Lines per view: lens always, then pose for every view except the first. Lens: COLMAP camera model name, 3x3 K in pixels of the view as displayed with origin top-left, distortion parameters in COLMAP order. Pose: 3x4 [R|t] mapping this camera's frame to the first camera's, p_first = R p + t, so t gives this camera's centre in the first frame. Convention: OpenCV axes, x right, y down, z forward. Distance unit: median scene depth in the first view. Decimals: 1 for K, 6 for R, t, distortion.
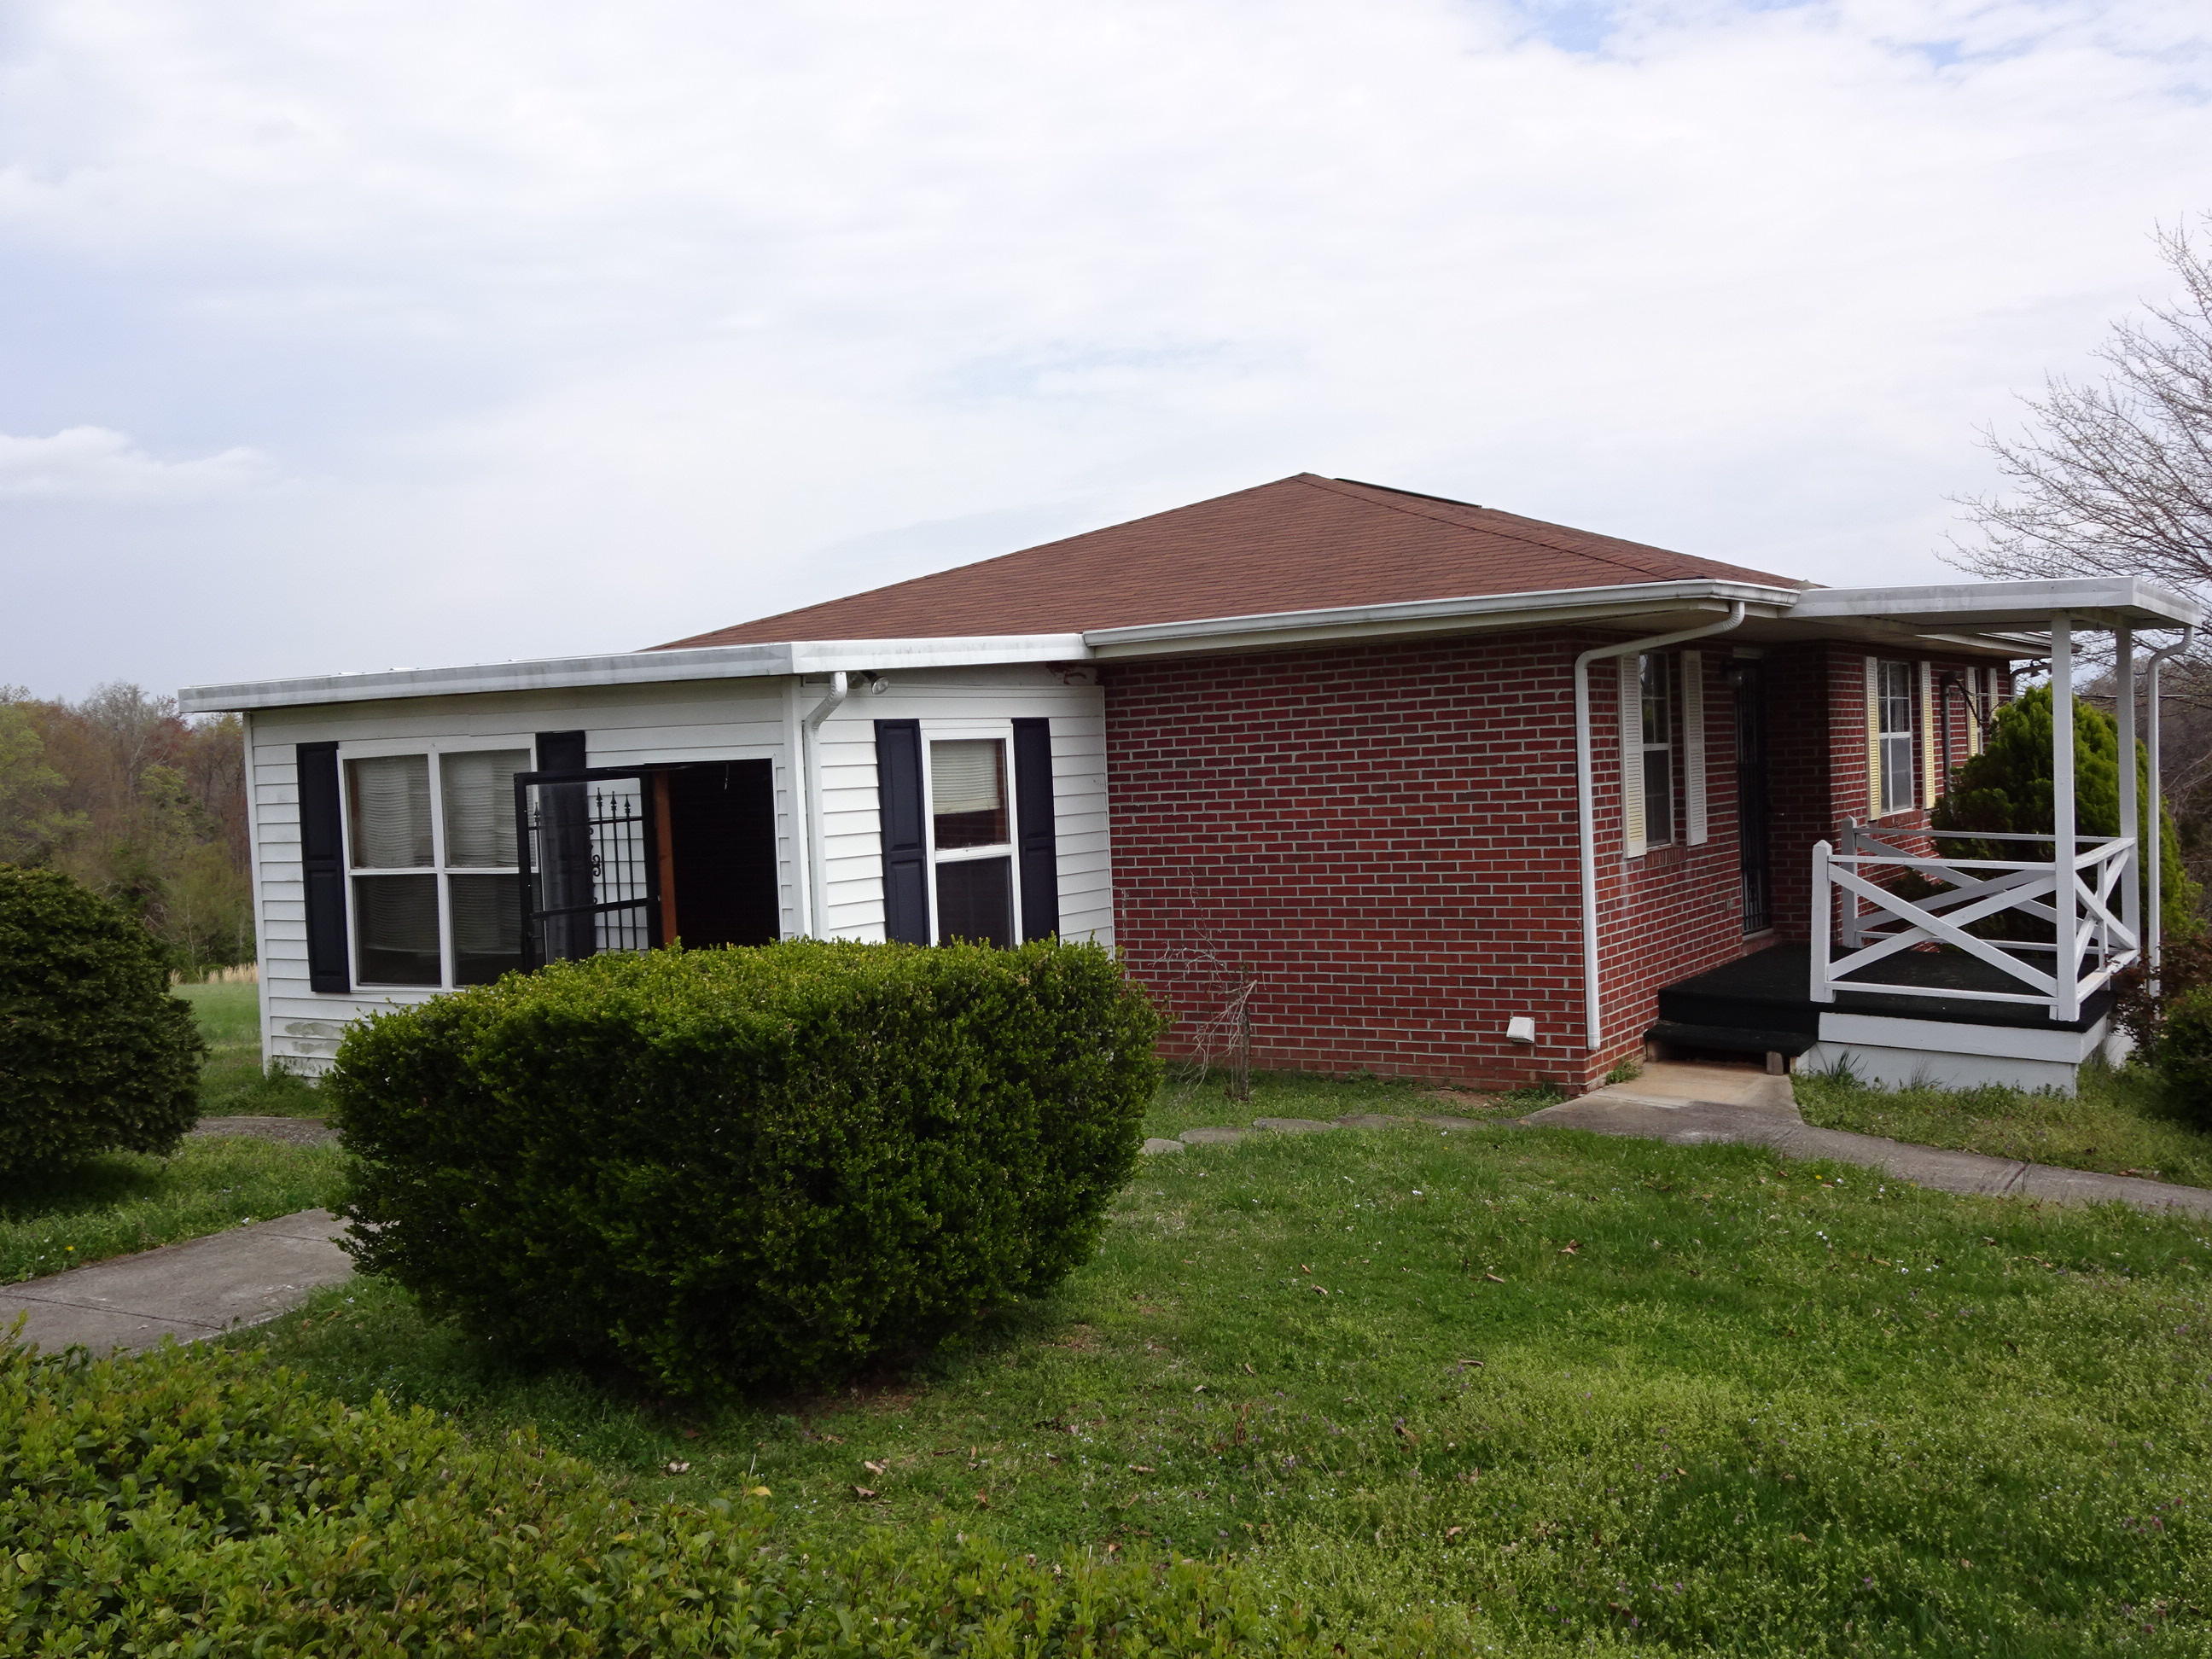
lens RADIAL K [[1885.6, 0, 1106.0], [0, 1885.6, 829.5], [0, 0, 1]] dist [0.003291, 0.000428]
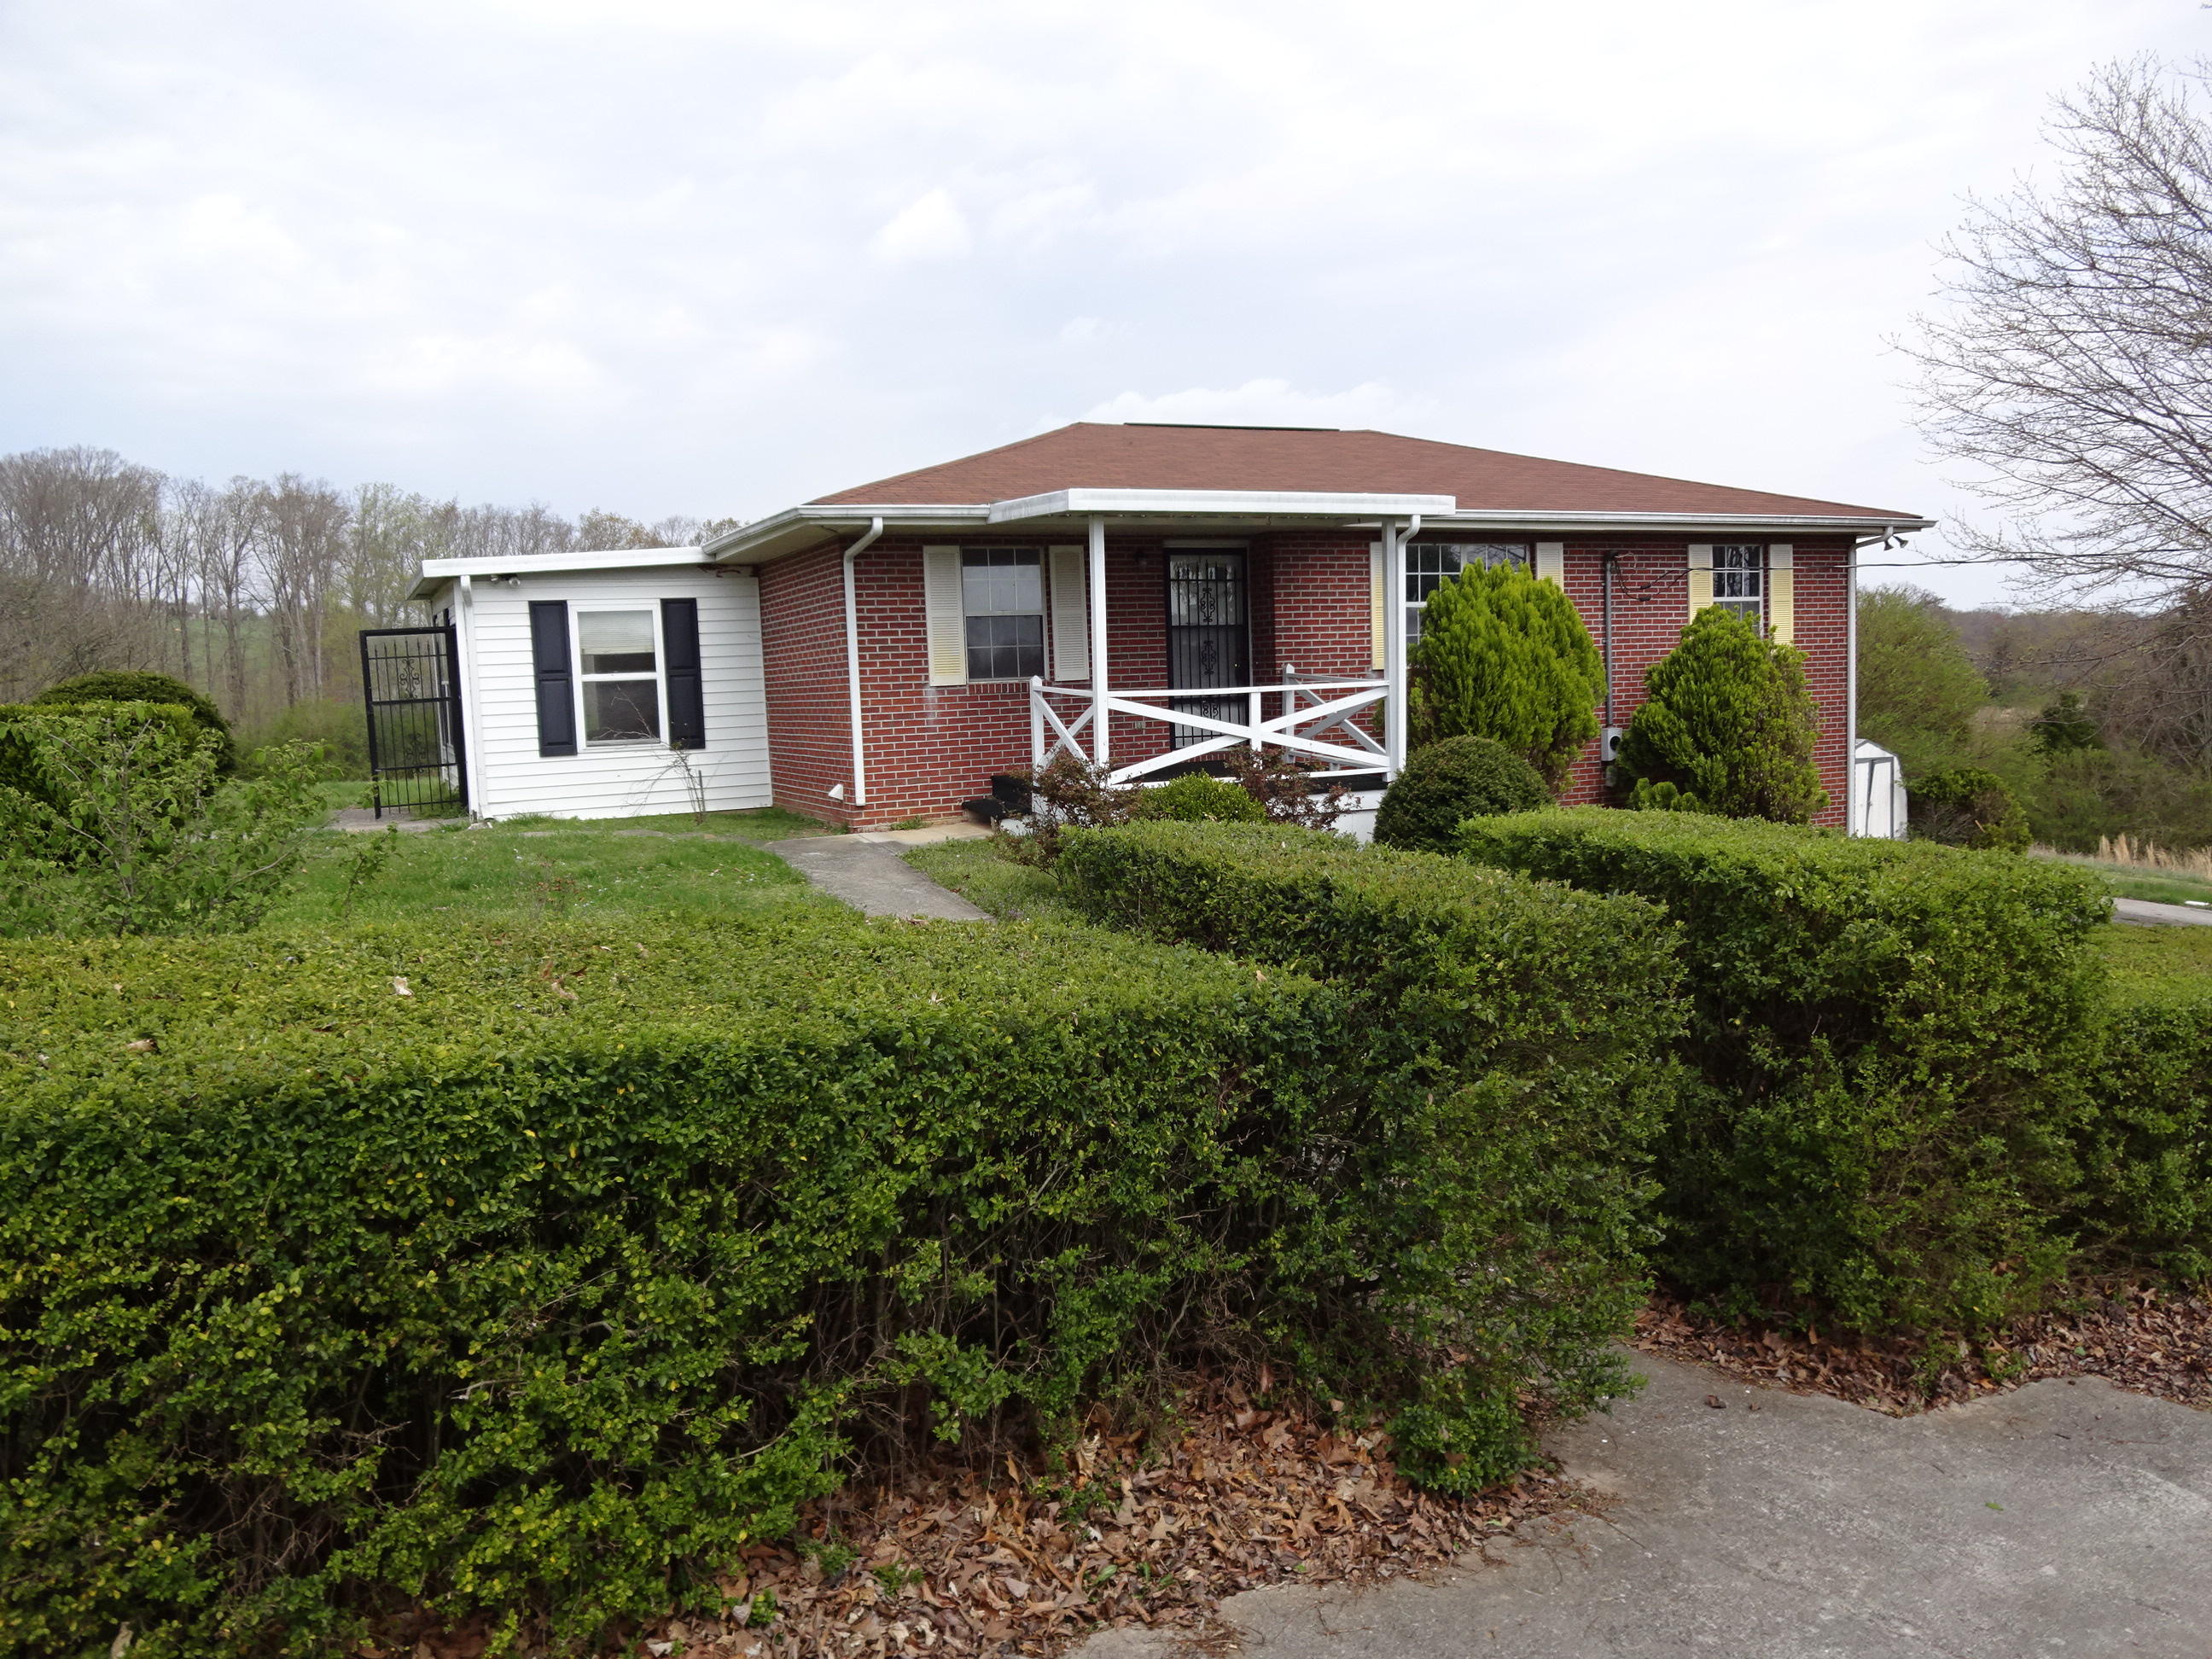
lens RADIAL K [[1616.2, 0, 1106.0], [0, 1616.2, 829.5], [0, 0, 1]] dist [-0.002035, -0.000163]
pose [[0.854962, 0.061038, -0.515087, 1.078720], [-0.018057, 0.995952, 0.088049, 0.013161], [0.518376, -0.065978, 0.852604, -0.047619]]
